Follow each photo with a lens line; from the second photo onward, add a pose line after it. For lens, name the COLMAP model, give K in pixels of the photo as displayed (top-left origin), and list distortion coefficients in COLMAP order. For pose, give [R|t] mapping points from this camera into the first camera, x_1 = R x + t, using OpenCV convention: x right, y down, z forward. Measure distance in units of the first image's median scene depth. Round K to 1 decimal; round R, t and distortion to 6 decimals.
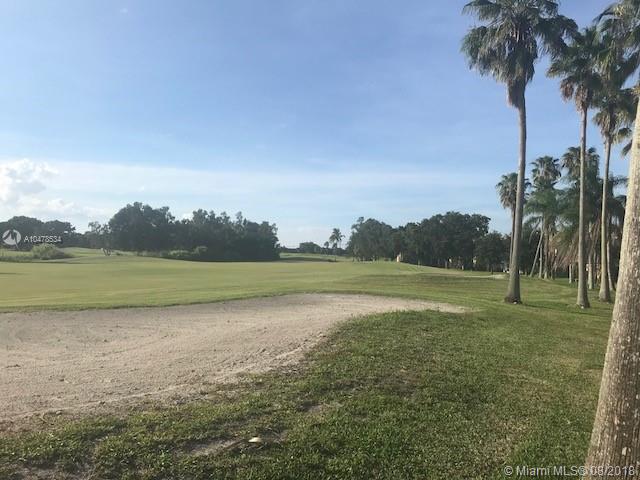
lens RADIAL K [[522.6, 0, 320.0], [0, 522.6, 240.0], [0, 0, 1]] dist [-0.002465, -0.000363]
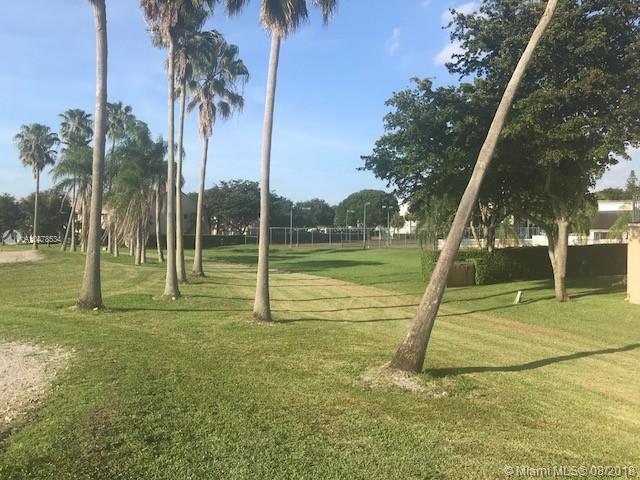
lens RADIAL K [[522.6, 0, 320.0], [0, 522.6, 240.0], [0, 0, 1]] dist [-0.002465, -0.000363]
pose [[0.642354, -0.040811, 0.765321, 0.019893], [-0.012031, 0.997921, 0.063313, -0.003215], [-0.766314, -0.049877, 0.640527, 0.126391]]
